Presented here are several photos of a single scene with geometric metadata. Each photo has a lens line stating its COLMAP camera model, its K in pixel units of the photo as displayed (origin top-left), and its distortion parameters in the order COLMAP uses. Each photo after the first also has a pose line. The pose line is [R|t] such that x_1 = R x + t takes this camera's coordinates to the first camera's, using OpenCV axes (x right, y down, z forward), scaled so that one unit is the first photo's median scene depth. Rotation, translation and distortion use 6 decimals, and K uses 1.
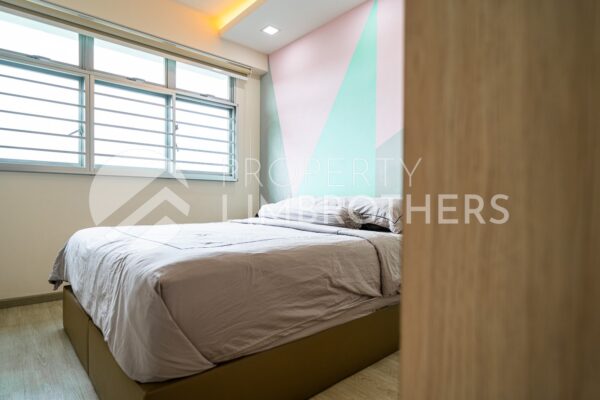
lens RADIAL K [[345.4, 0, 299.5], [0, 345.4, 203.4], [0, 0, 1]] dist [-0.000465, -0.001948]
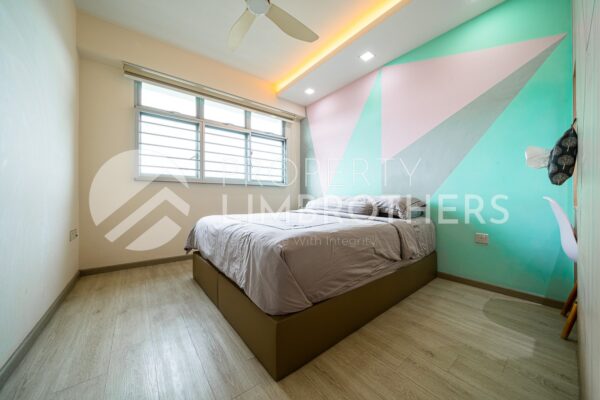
lens RADIAL K [[216.9, 0, 301.7], [0, 216.9, 197.6], [0, 0, 1]] dist [-0.002504, -0.000452]
pose [[0.998423, -0.005655, -0.055856, -0.114862], [0.005138, 0.999943, -0.009396, -0.002087], [0.055906, 0.009094, 0.998395, 0.008025]]
